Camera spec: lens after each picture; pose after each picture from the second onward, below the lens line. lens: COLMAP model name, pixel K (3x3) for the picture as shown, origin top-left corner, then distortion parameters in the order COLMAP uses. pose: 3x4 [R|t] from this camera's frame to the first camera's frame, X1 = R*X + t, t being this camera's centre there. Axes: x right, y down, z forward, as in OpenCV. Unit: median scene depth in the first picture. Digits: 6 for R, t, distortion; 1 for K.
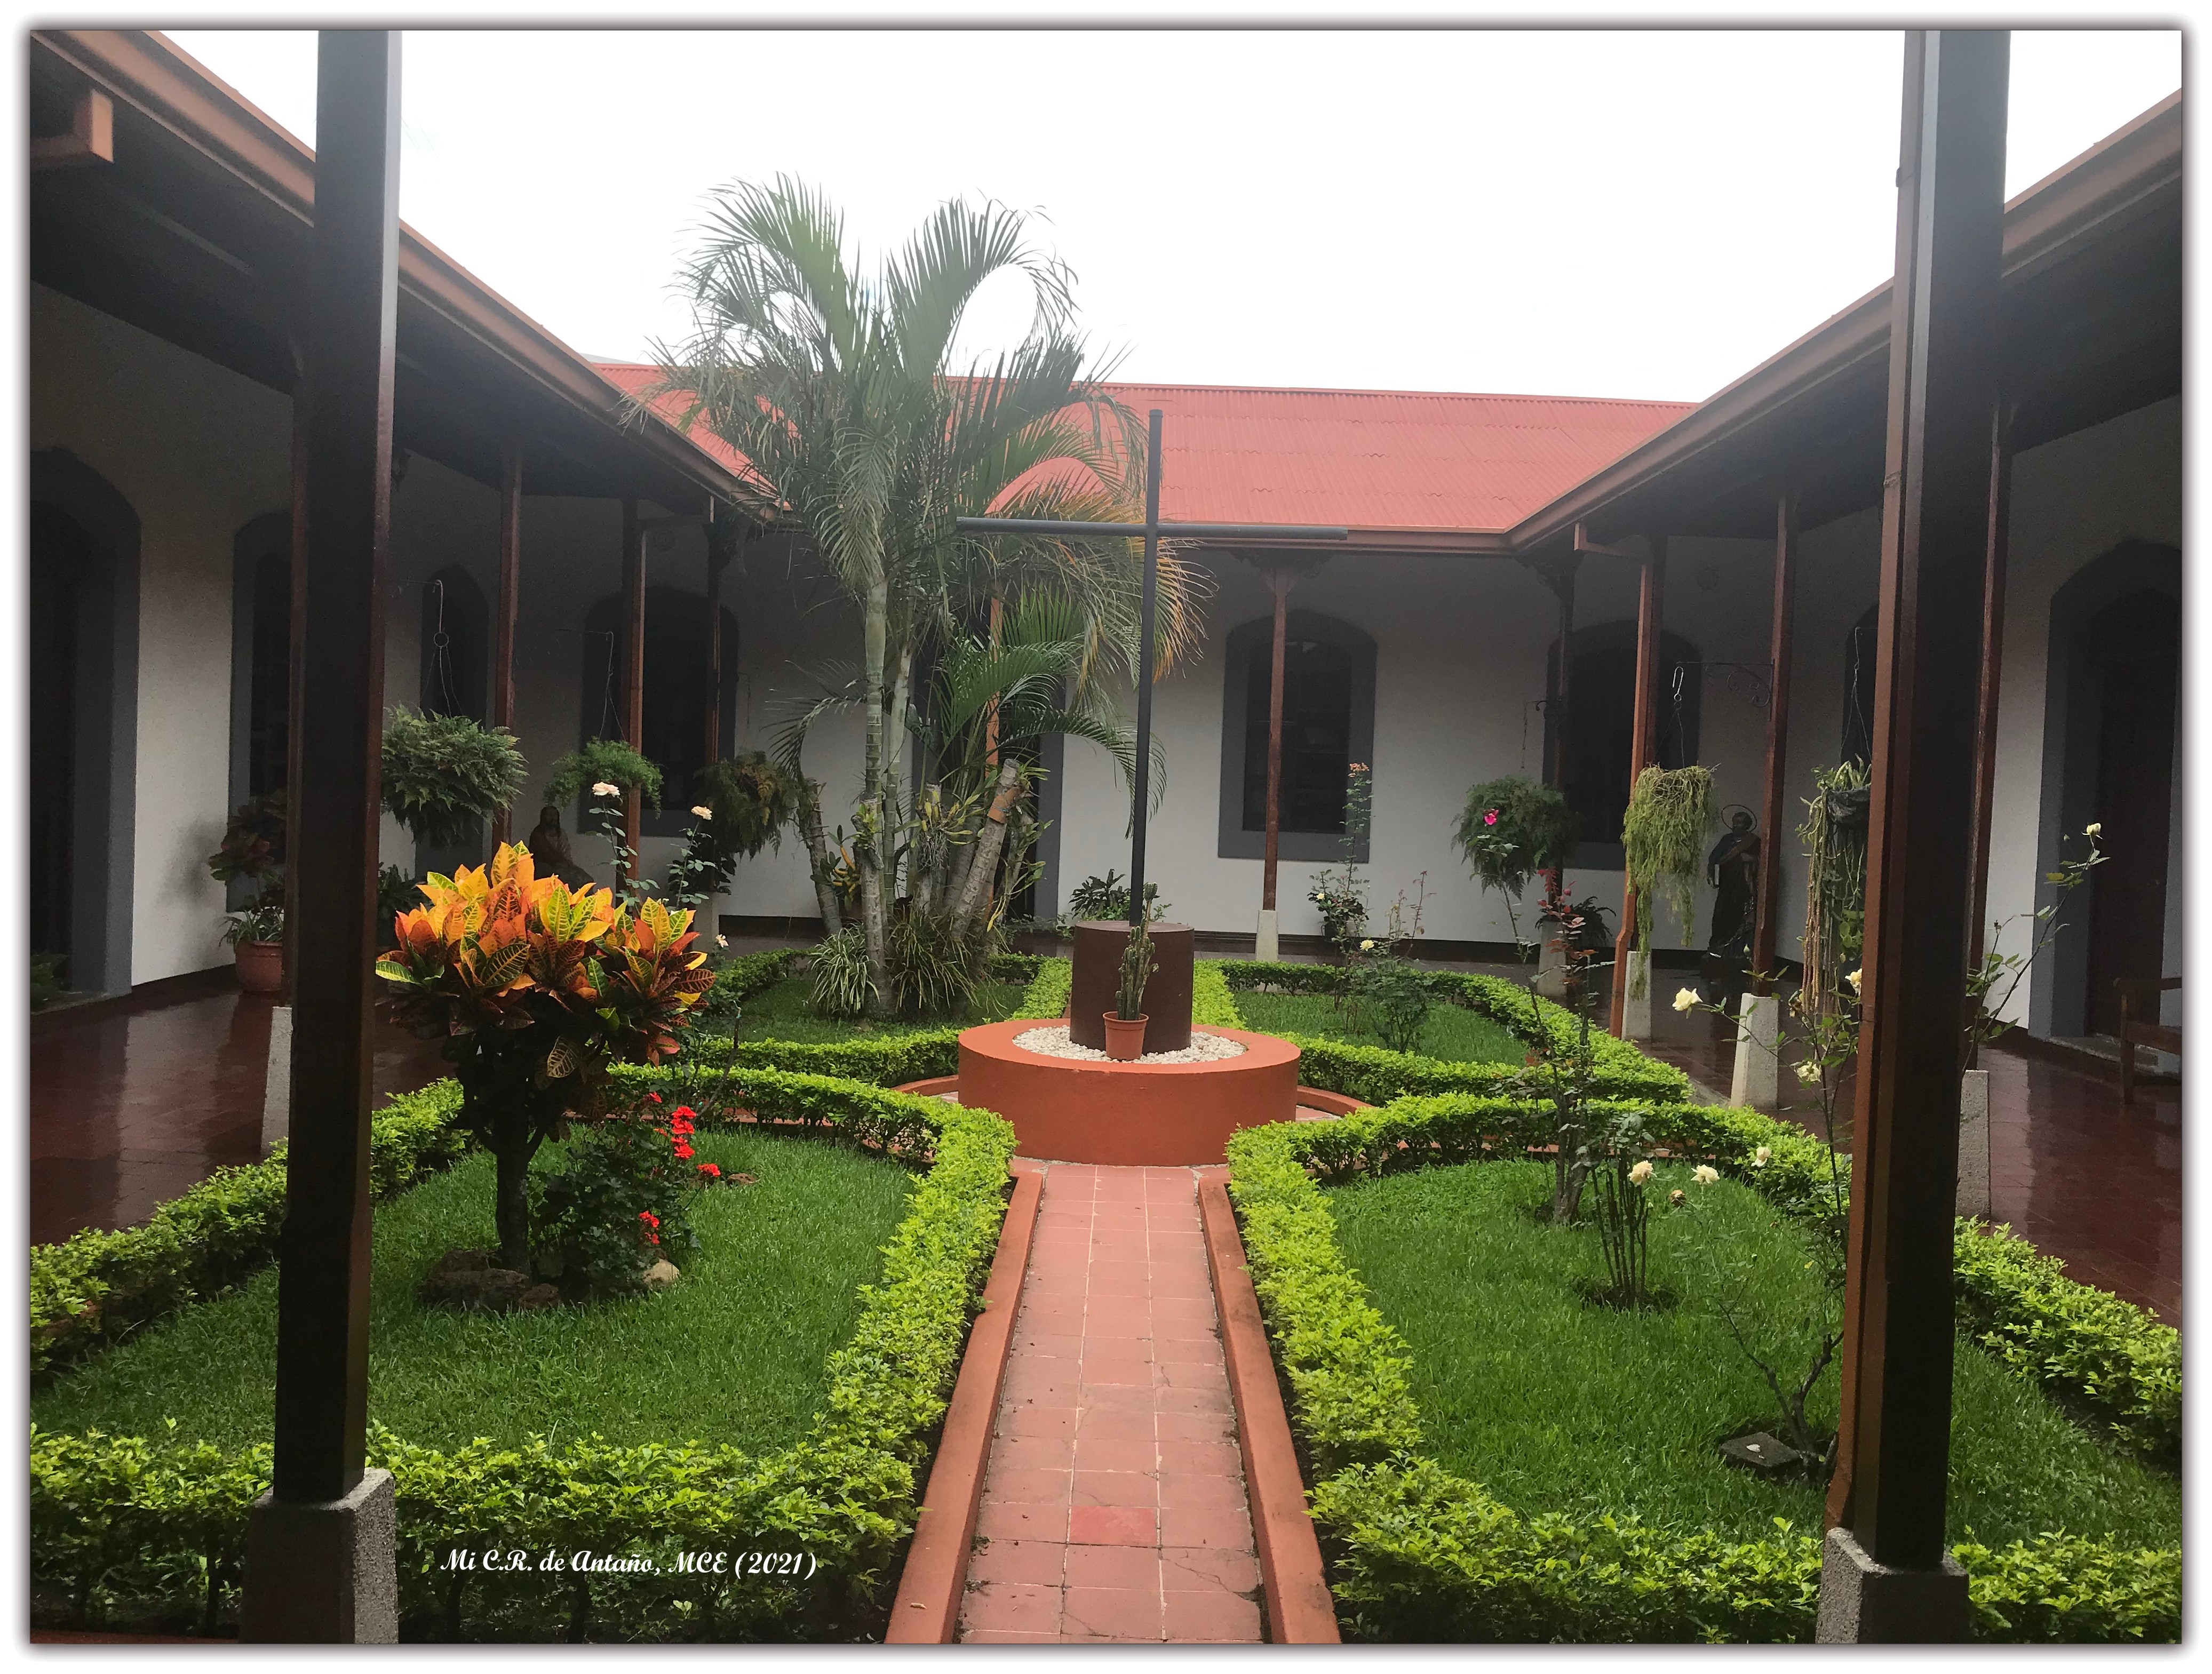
lens RADIAL K [[1809.8, 0, 1106.8], [0, 1809.8, 835.7], [0, 0, 1]] dist [0.000026, 0.000000]
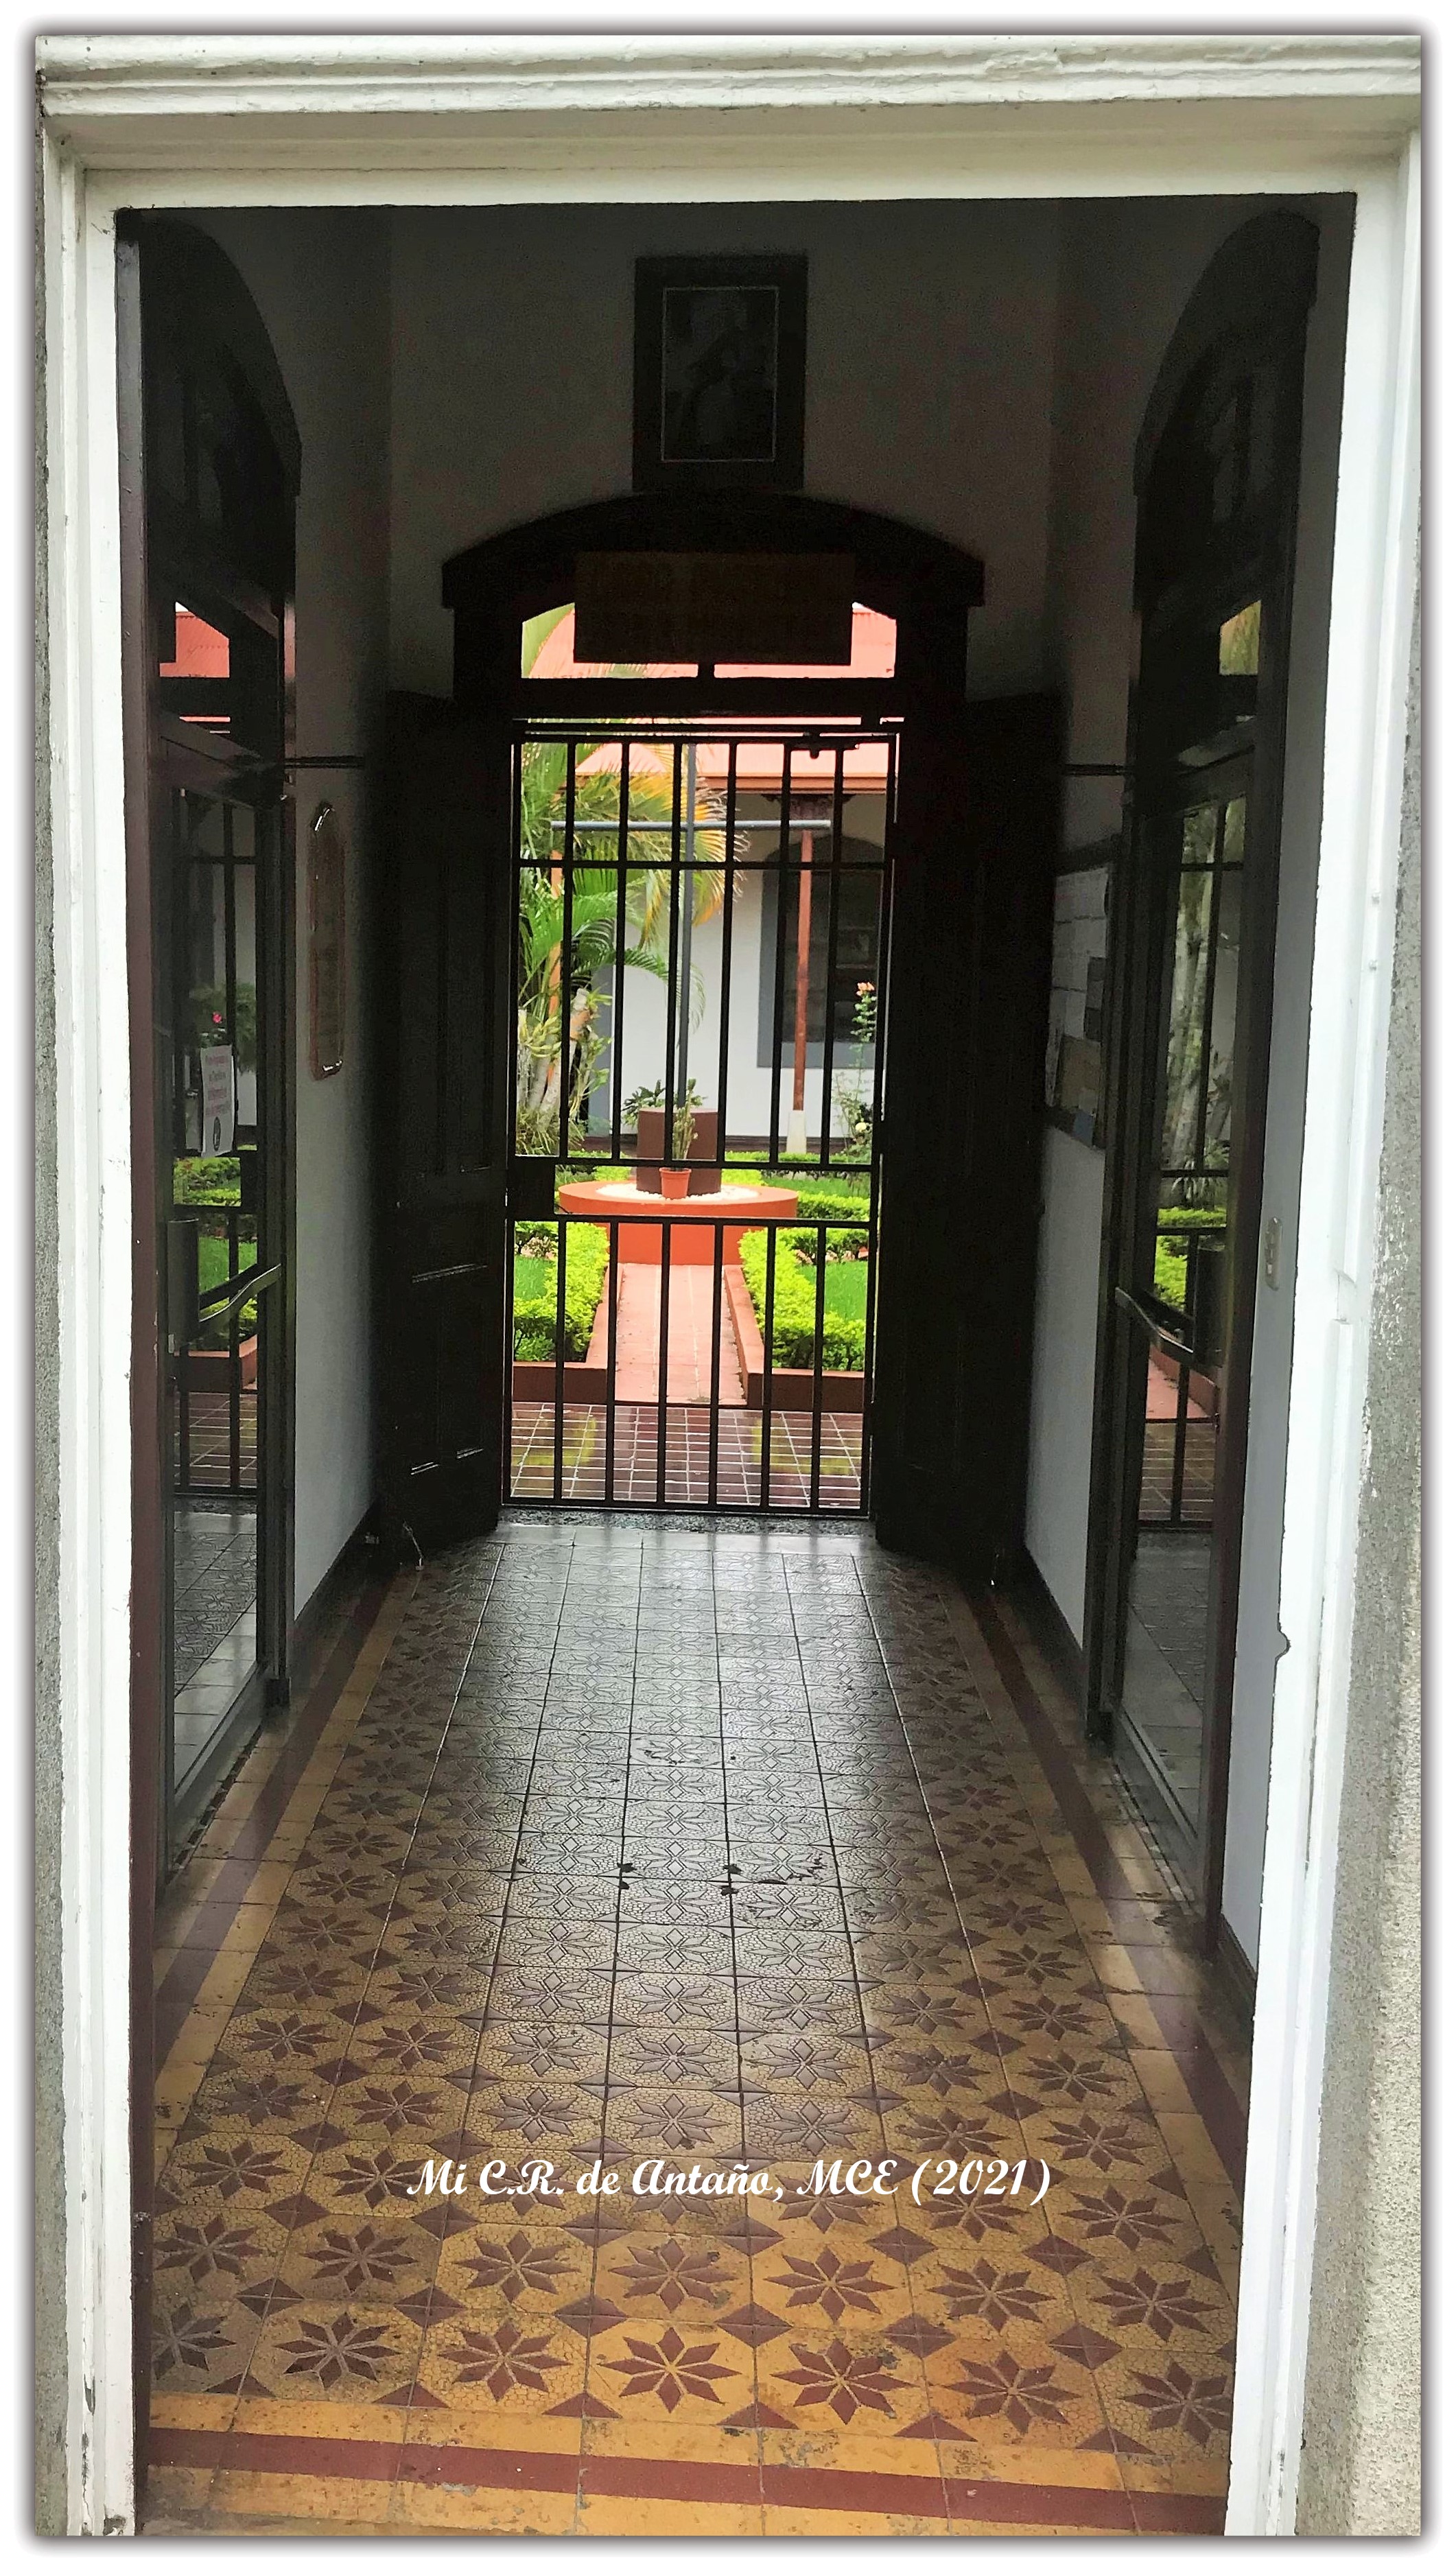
lens RADIAL K [[2172.0, 0, 725.4], [0, 2172.0, 1282.4], [0, 0, 1]] dist [-0.002121, -0.000047]
pose [[0.999079, -0.026728, 0.033573, -0.008201], [0.023105, 0.994306, 0.104030, 0.007302], [-0.036162, -0.103158, 0.994007, -0.586585]]
